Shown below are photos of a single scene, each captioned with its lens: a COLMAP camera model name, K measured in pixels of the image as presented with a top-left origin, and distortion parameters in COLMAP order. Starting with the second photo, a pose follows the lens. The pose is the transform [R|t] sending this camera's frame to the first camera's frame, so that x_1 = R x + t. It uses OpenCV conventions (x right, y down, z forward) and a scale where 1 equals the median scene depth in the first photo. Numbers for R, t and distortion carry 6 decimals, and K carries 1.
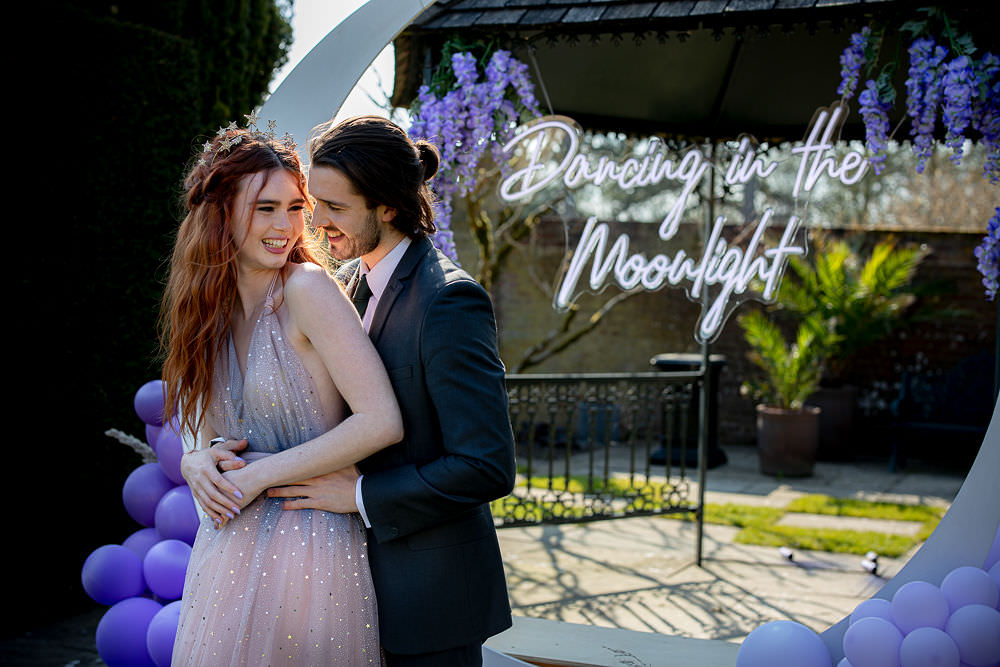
lens RADIAL K [[1436.8, 0, 500.0], [0, 1436.8, 333.5], [0, 0, 1]] dist [-0.181353, 0.693130]
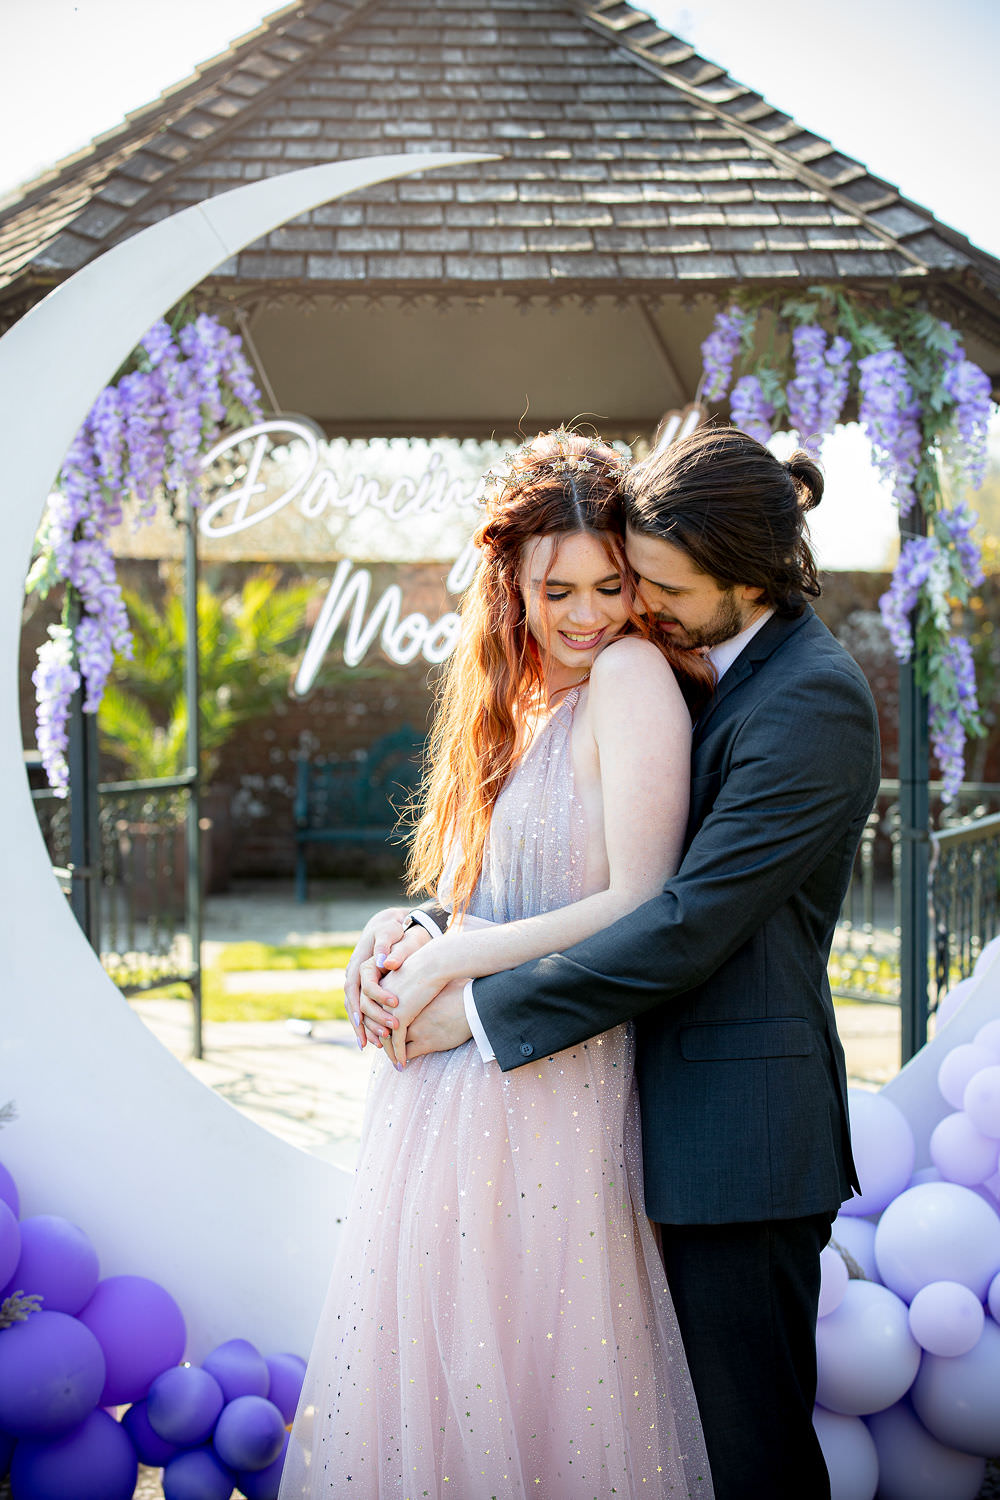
lens RADIAL K [[2155.2, 0, 500.0], [0, 2155.2, 750.0], [0, 0, 1]] dist [-0.181353, 0.693130]
pose [[0.882259, -0.053482, 0.467717, -0.361264], [0.044292, 0.998549, 0.030633, -0.018427], [-0.468676, -0.006310, 0.883347, 0.045677]]
